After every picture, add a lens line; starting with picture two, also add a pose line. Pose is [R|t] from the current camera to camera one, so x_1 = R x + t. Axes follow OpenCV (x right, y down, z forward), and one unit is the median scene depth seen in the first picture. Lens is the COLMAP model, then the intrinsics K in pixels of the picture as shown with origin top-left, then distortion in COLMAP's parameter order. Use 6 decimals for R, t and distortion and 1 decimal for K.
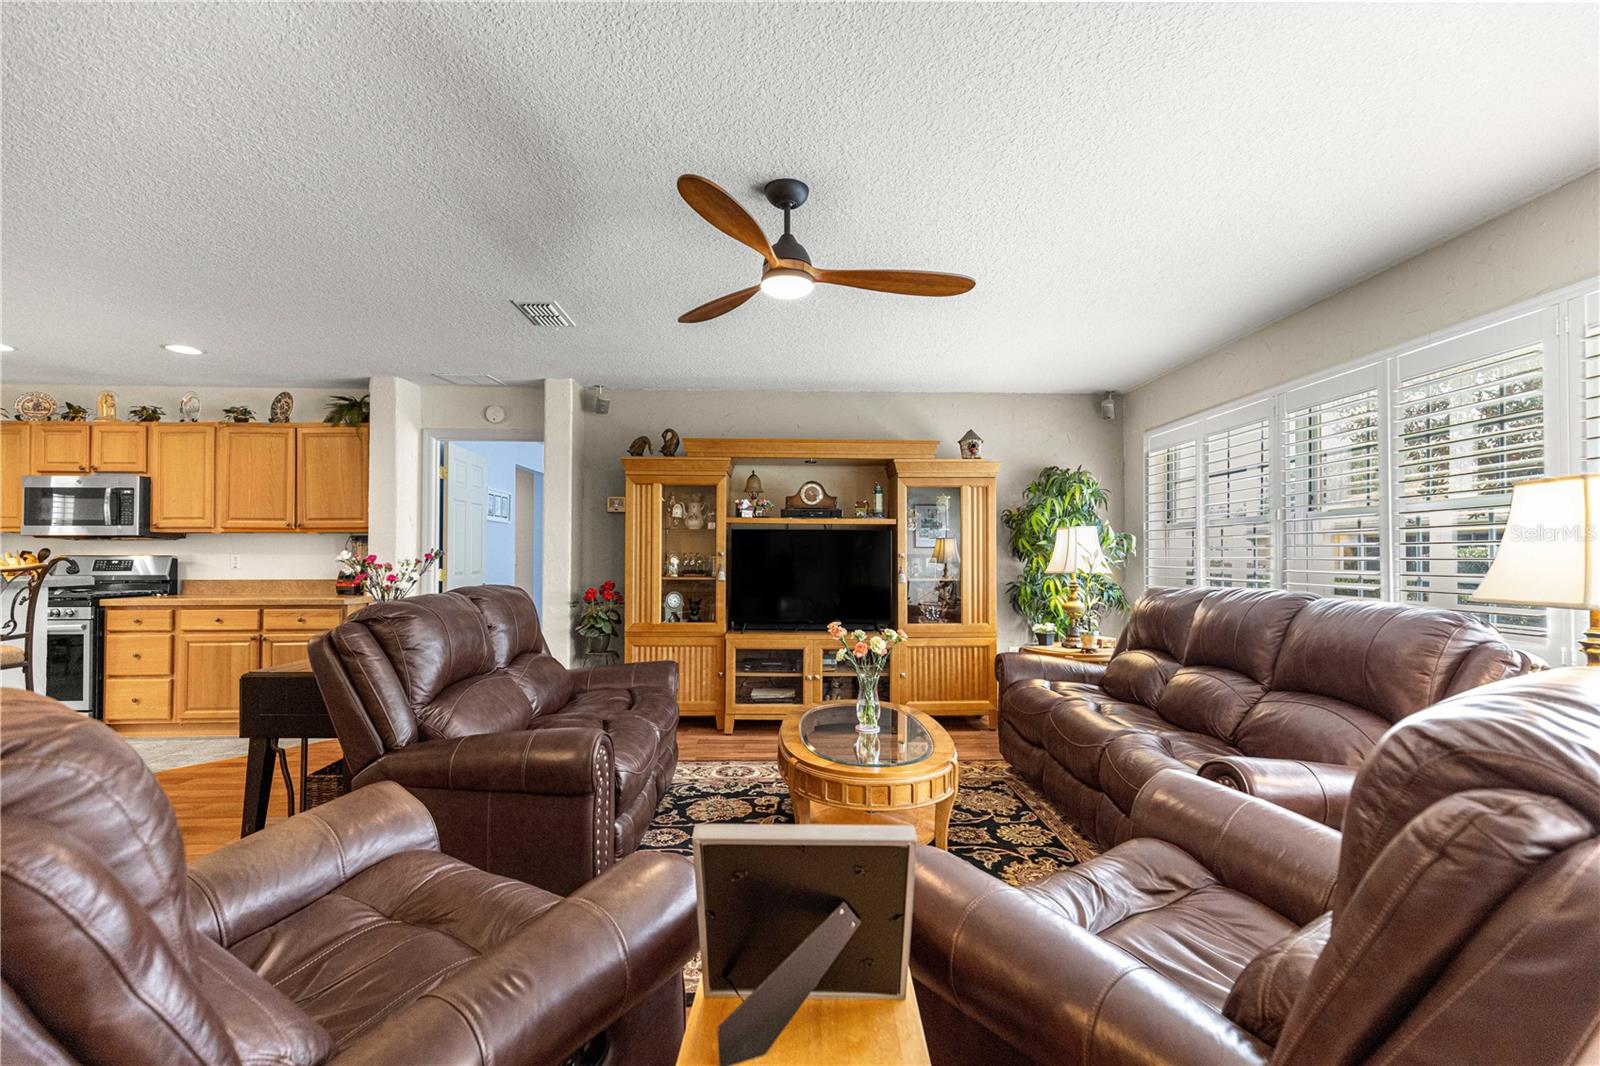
lens RADIAL K [[716.0, 0, 806.6], [0, 716.0, 539.8], [0, 0, 1]] dist [0.003384, 0.000768]
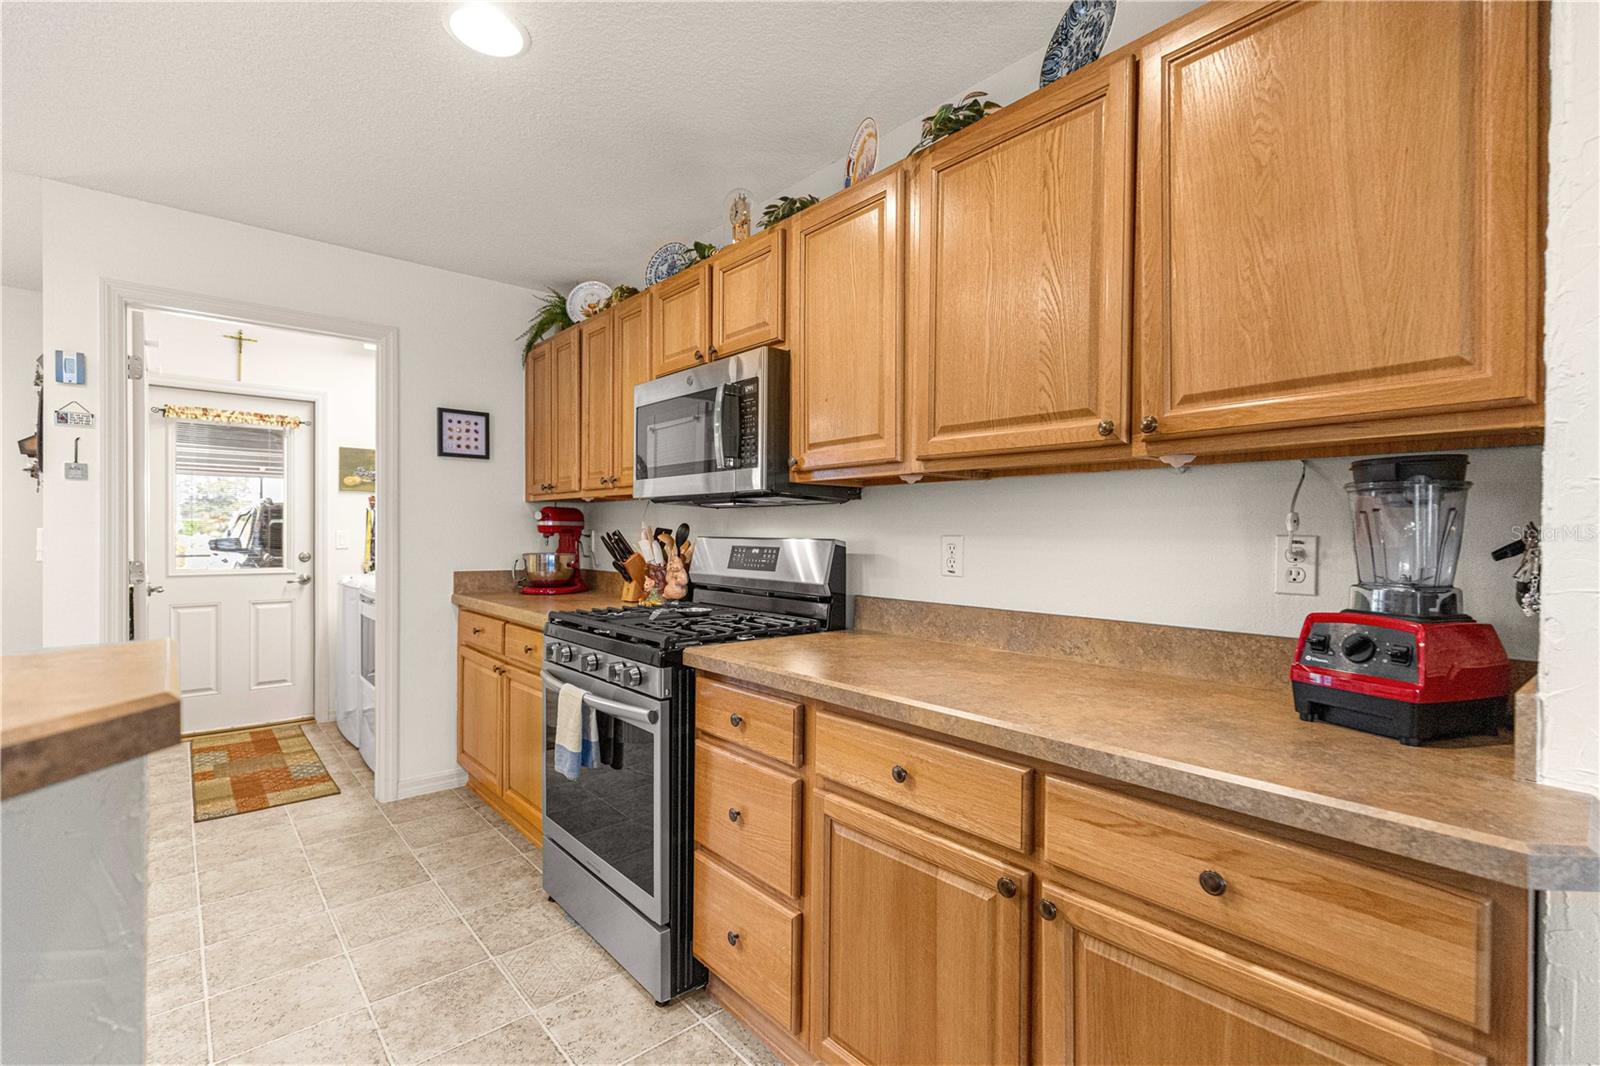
lens RADIAL K [[716.0, 0, 811.3], [0, 716.0, 535.4], [0, 0, 1]] dist [0.003384, 0.000768]
pose [[0.640913, 0.007459, -0.767577, -0.591176], [0.003788, 0.999910, 0.012879, 0.014362], [0.767604, -0.011162, 0.640827, 0.748196]]
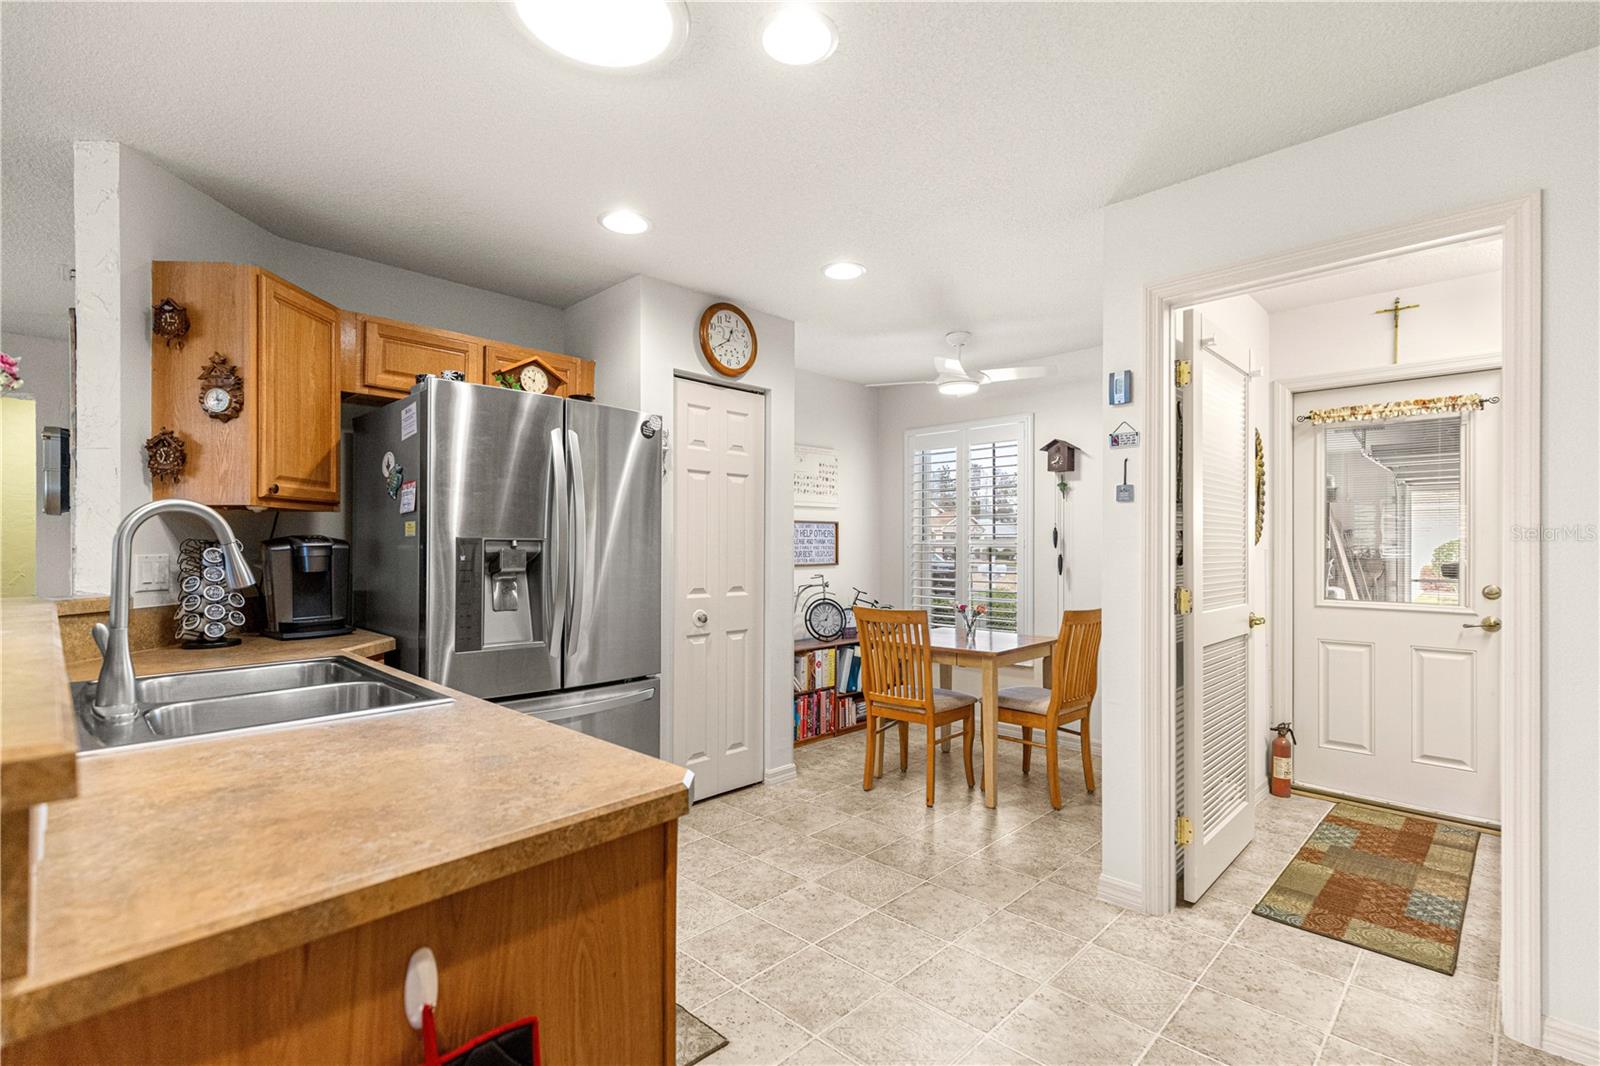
lens RADIAL K [[732.2, 0, 795.7], [0, 732.2, 545.5], [0, 0, 1]] dist [-0.000475, 0.000915]
pose [[-0.725655, -0.003924, -0.688047, -0.820217], [0.006187, 0.999906, -0.012229, 0.013929], [0.688030, -0.013131, -0.725563, 0.891987]]
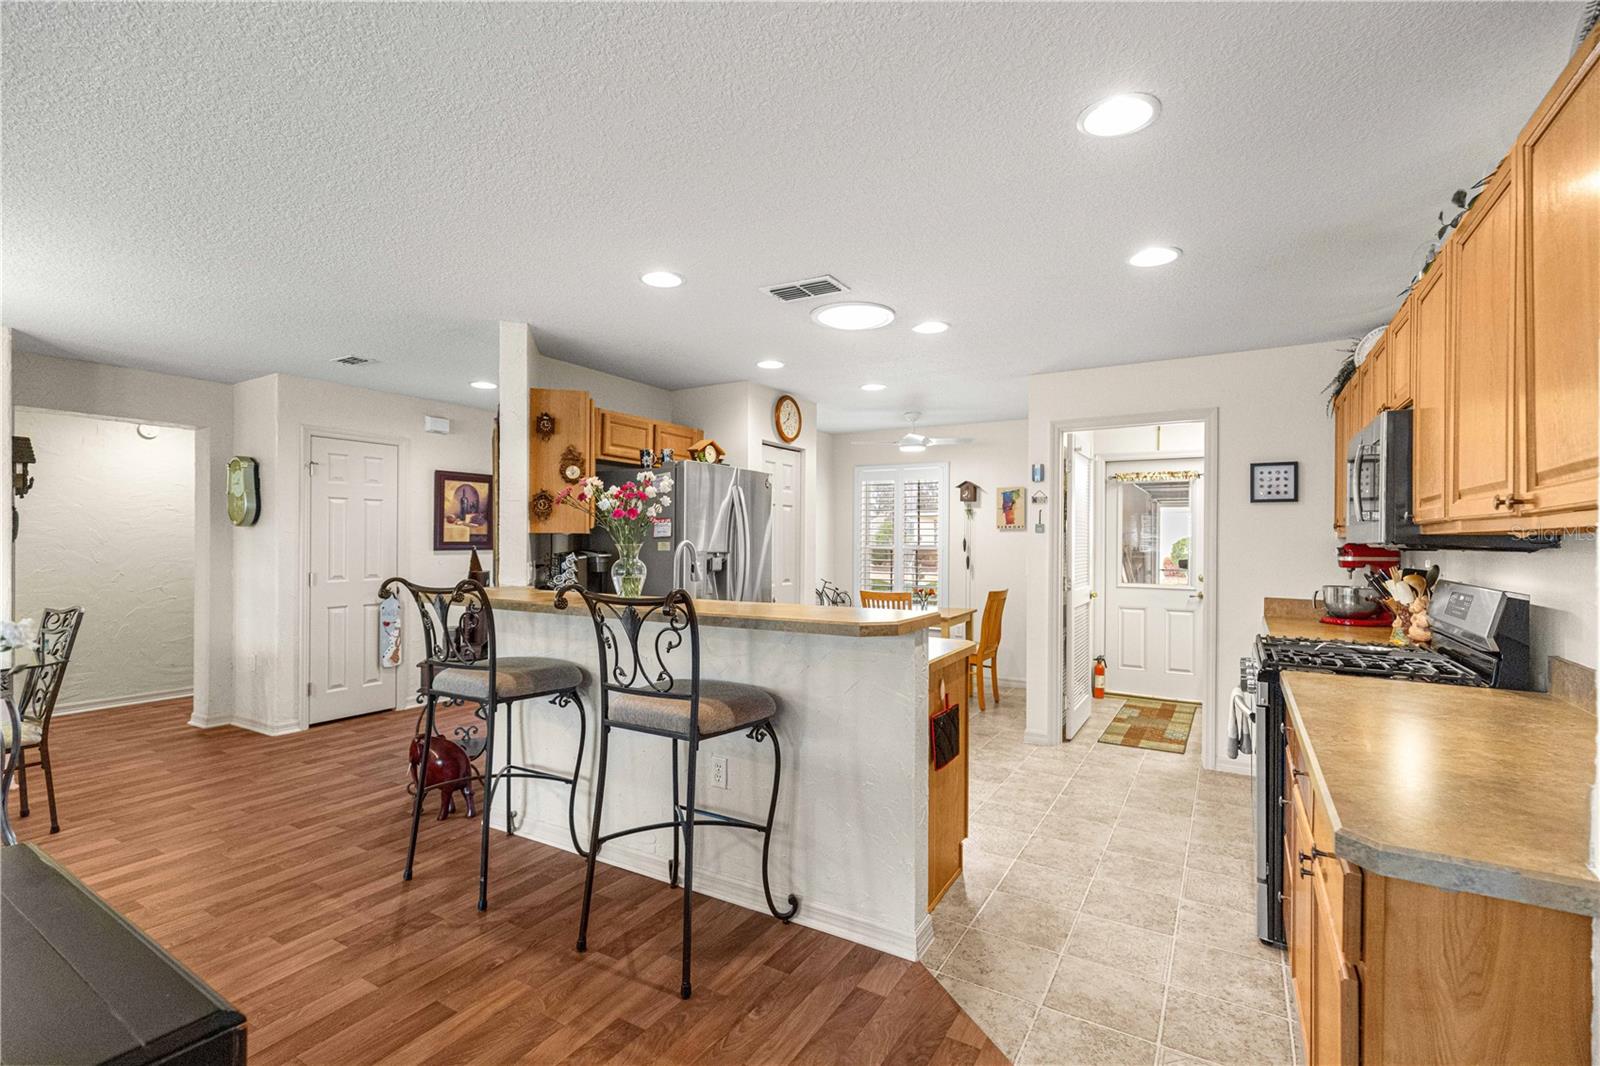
lens RADIAL K [[716.0, 0, 796.3], [0, 716.0, 542.6], [0, 0, 1]] dist [0.003384, 0.000768]
pose [[-0.545835, -0.000283, -0.837893, -0.342558], [0.004936, 0.999982, -0.003553, -0.007047], [0.837878, -0.006075, -0.545824, 0.930448]]
